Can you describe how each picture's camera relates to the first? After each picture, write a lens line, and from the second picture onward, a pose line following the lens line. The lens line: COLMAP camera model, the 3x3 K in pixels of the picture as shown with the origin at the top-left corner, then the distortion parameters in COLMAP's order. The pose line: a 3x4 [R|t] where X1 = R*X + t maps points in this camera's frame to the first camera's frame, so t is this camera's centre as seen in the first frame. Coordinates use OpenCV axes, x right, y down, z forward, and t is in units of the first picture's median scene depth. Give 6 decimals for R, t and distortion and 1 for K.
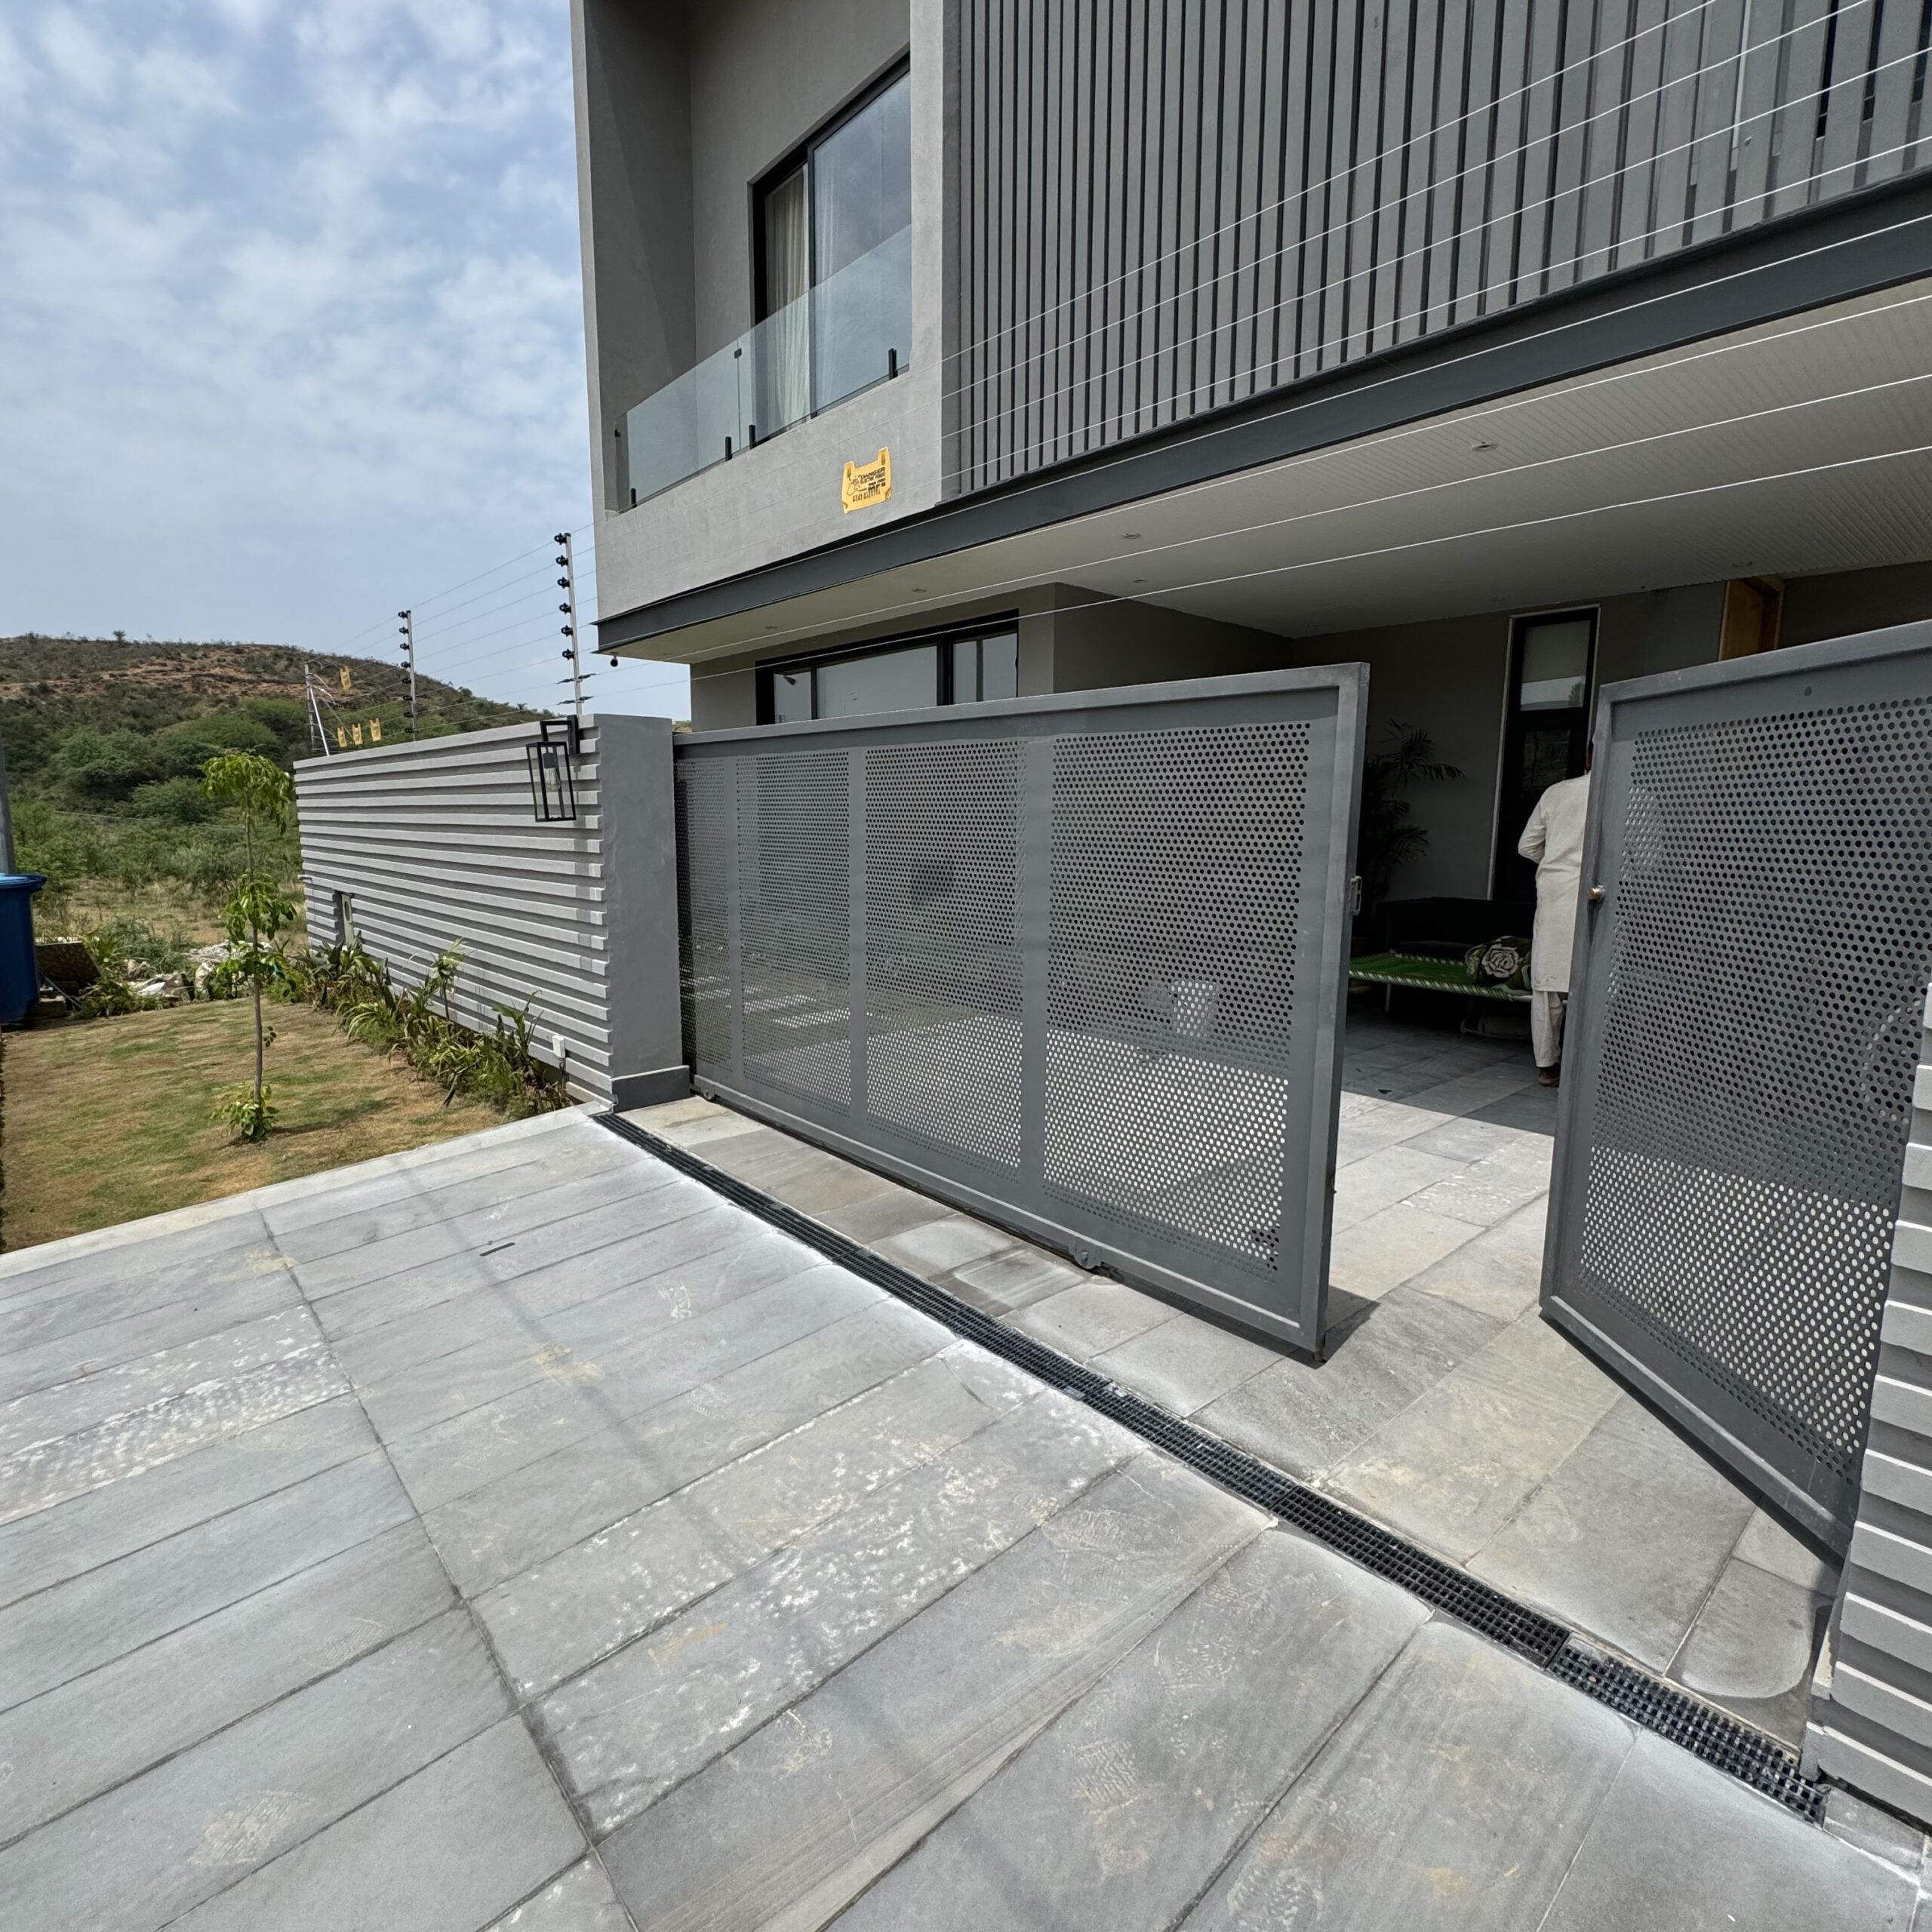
lens RADIAL K [[1034.4, 0, 972.8], [0, 1034.4, 962.8], [0, 0, 1]] dist [0.001475, -0.002193]
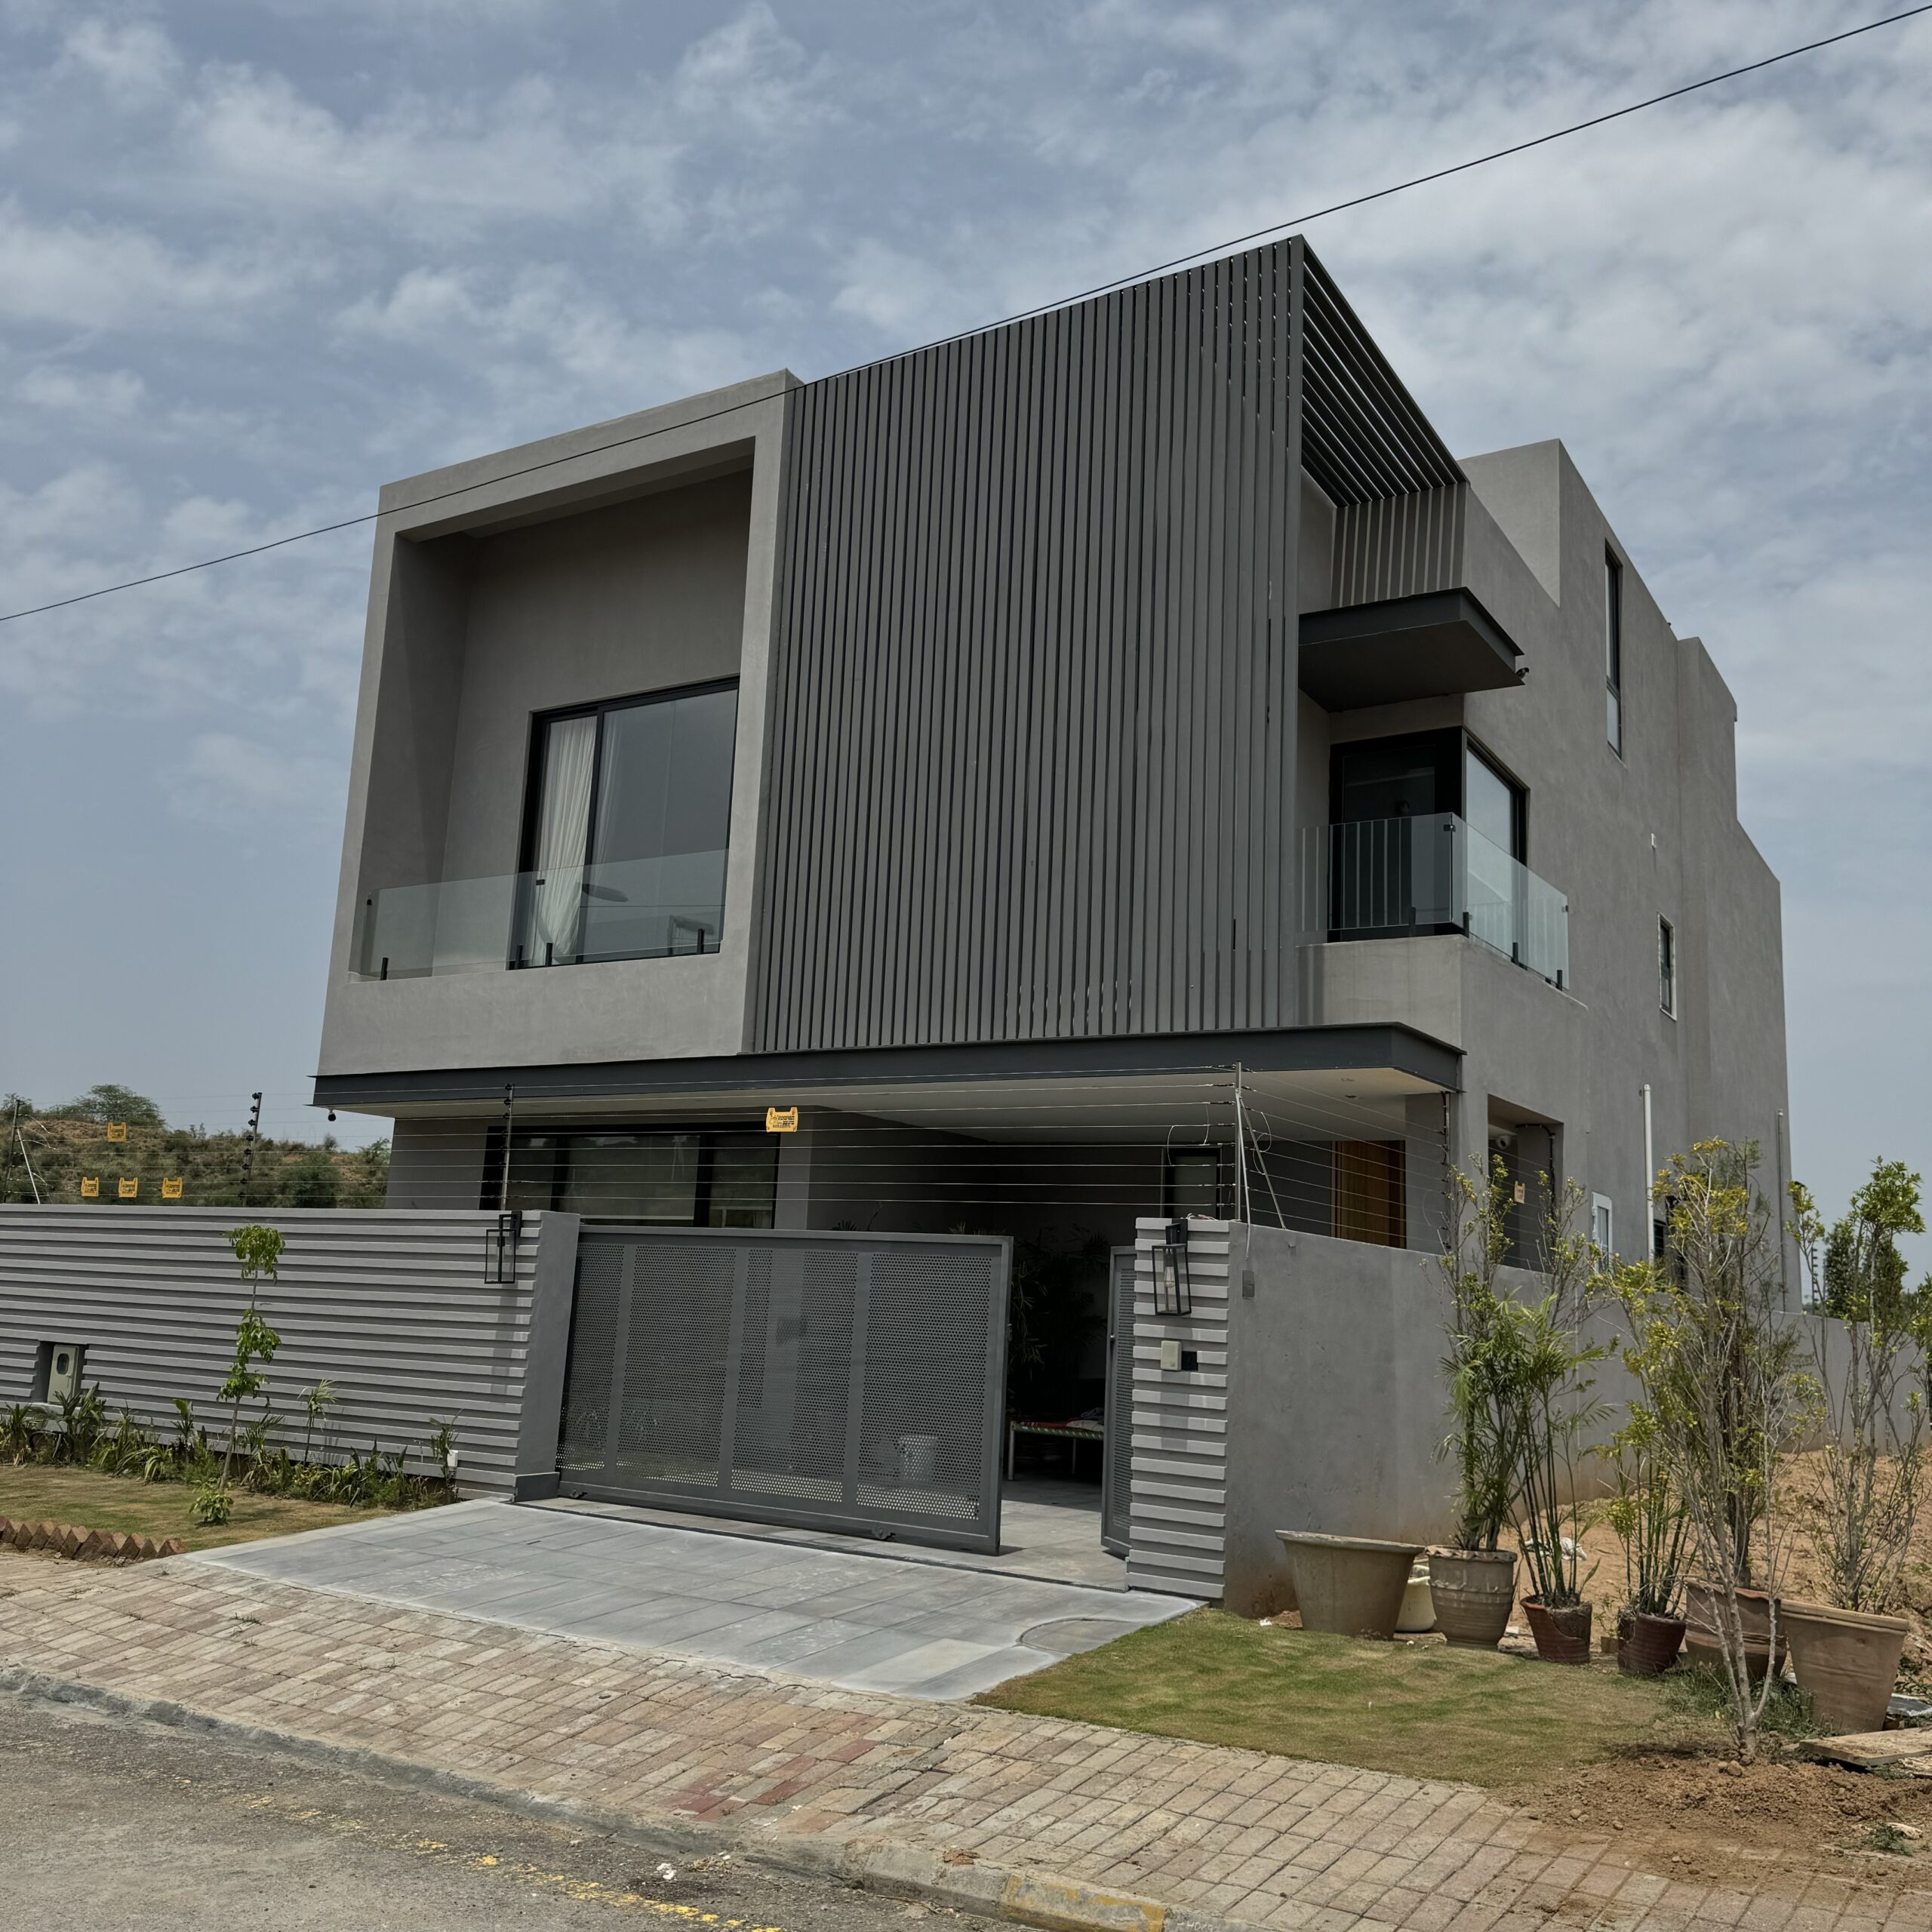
lens RADIAL K [[1806.6, 0, 975.1], [0, 1806.6, 977.0], [0, 0, 1]] dist [0.060312, 0.000000]
pose [[0.961589, 0.088034, 0.259995, -0.322936], [-0.003578, 0.951116, -0.308812, 0.164268], [-0.274471, 0.296020, 0.914898, -1.128121]]
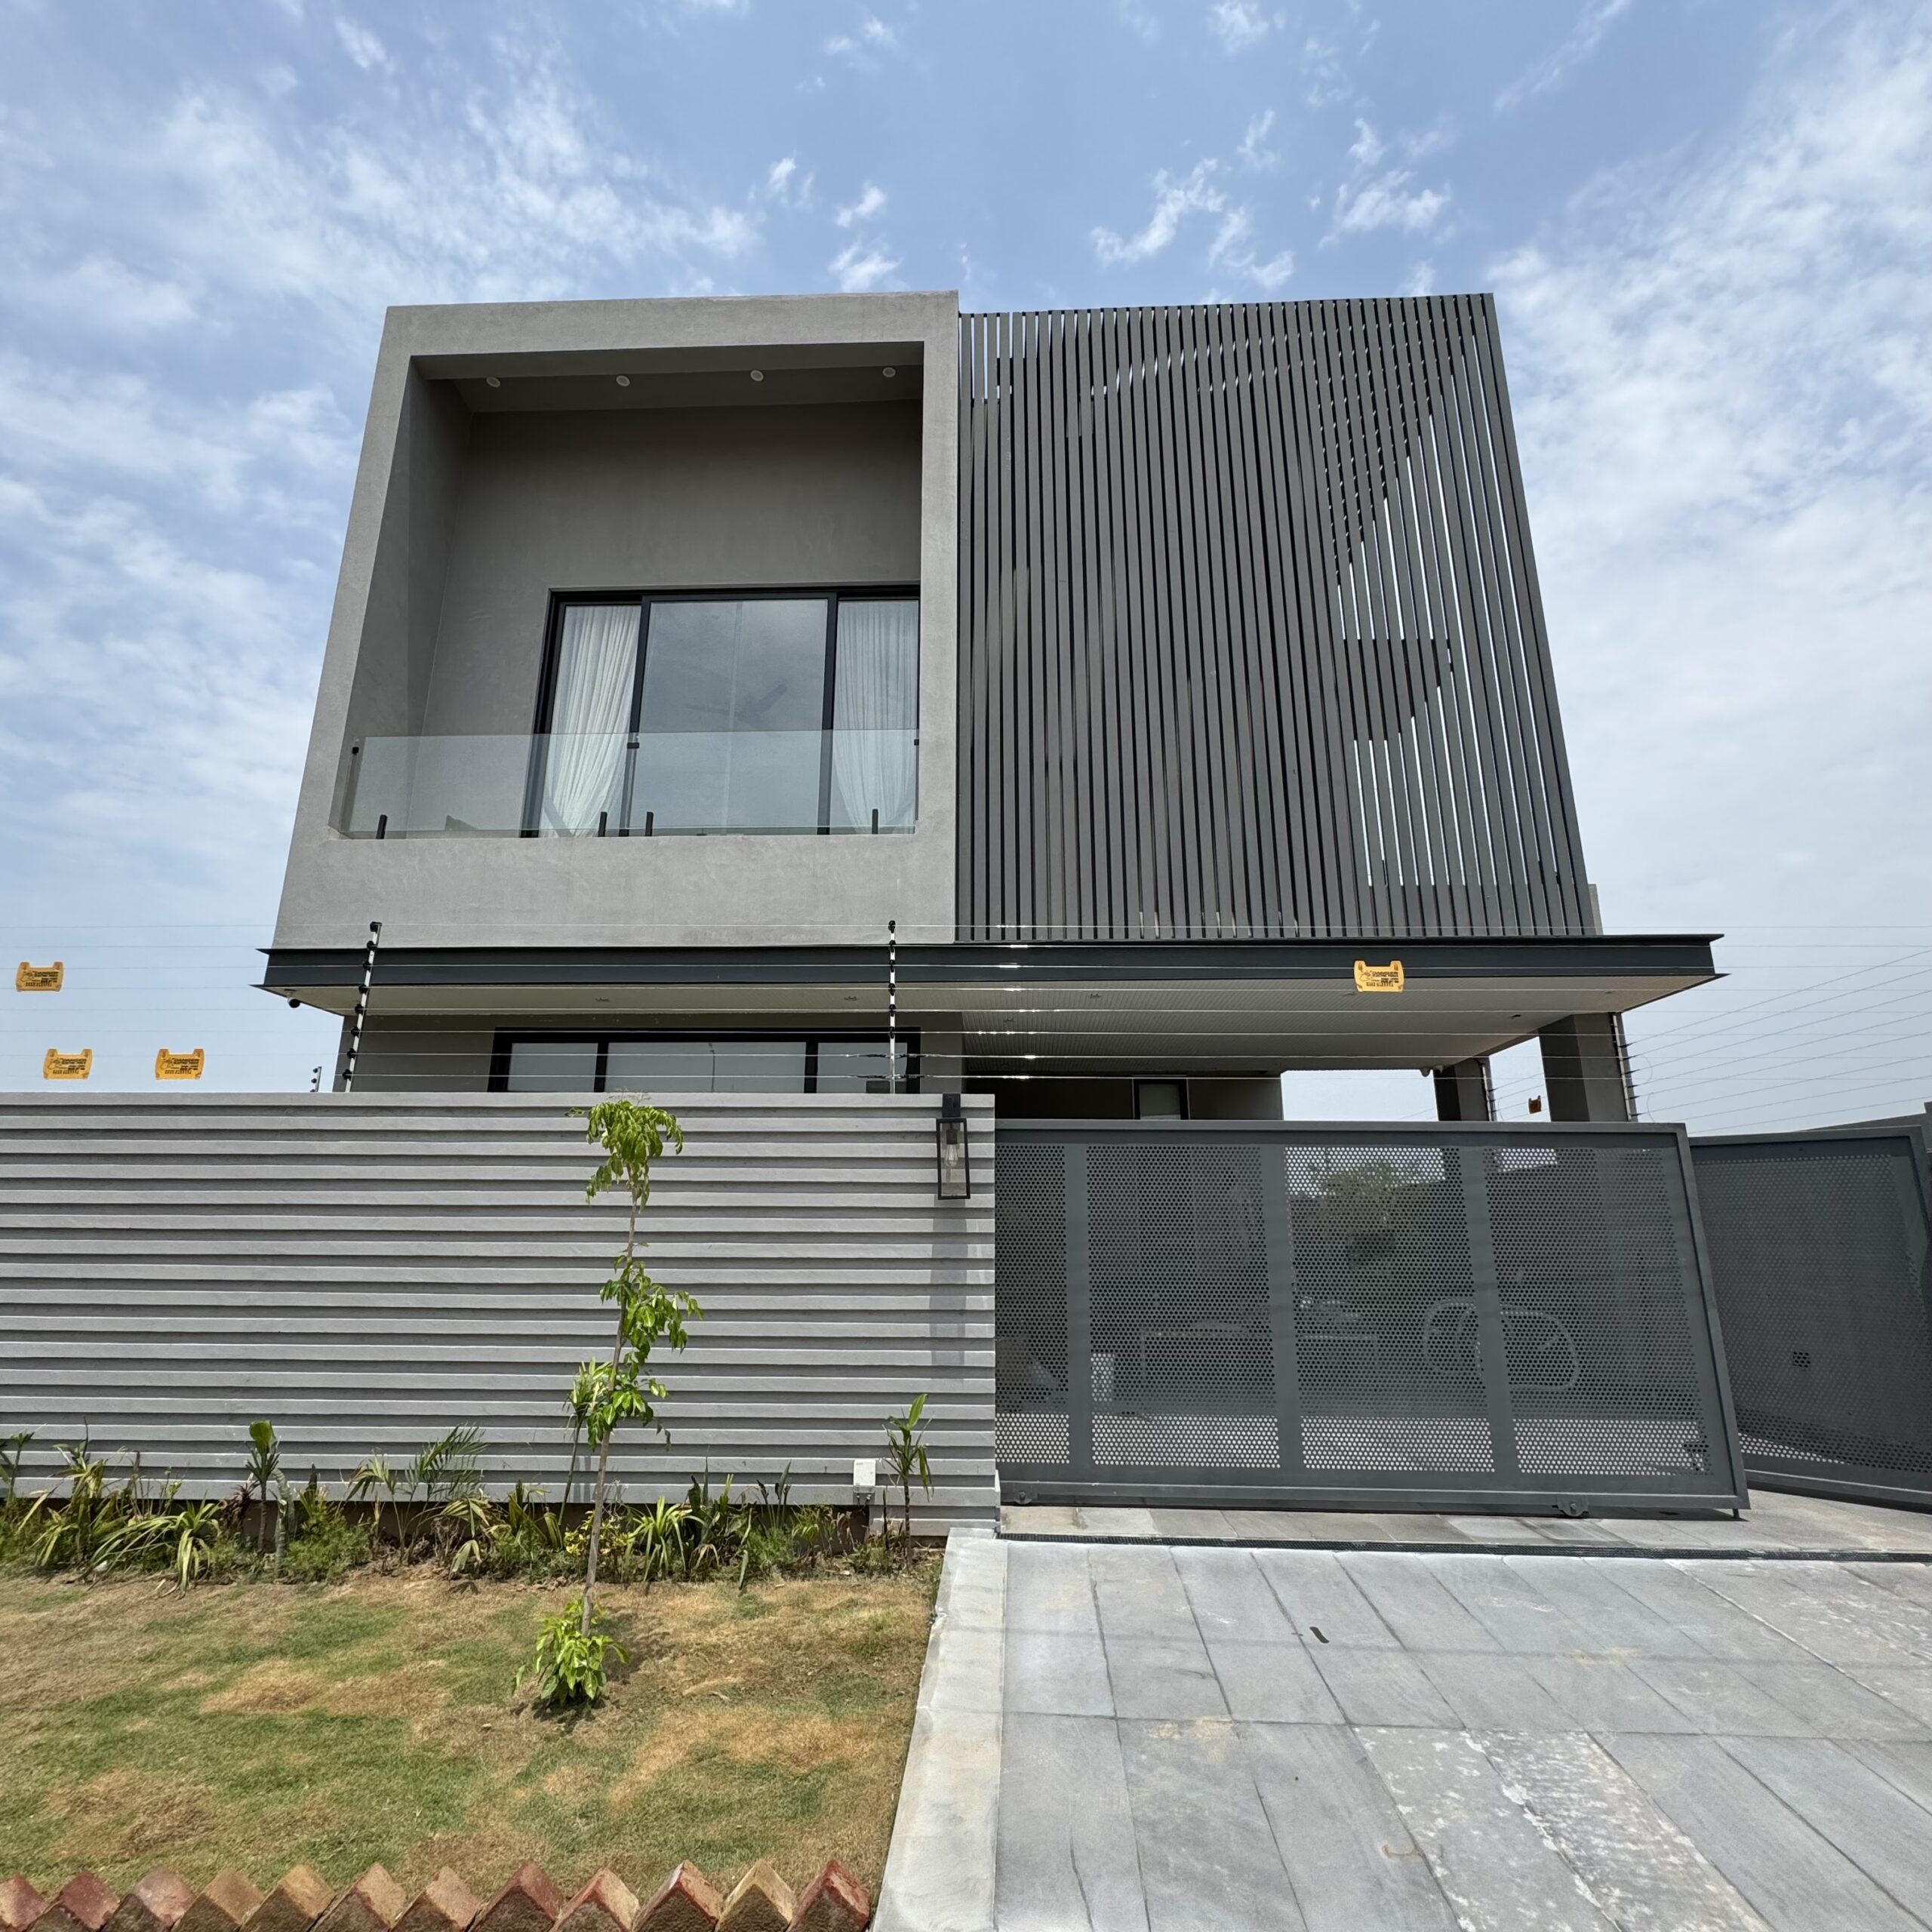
lens RADIAL K [[1034.4, 0, 953.2], [0, 1034.4, 947.3], [0, 0, 1]] dist [0.001475, -0.002193]
pose [[0.697510, 0.185529, 0.692140, -0.789128], [0.101542, 0.930563, -0.351768, -0.010926], [-0.709344, 0.315643, 0.630239, 0.220830]]
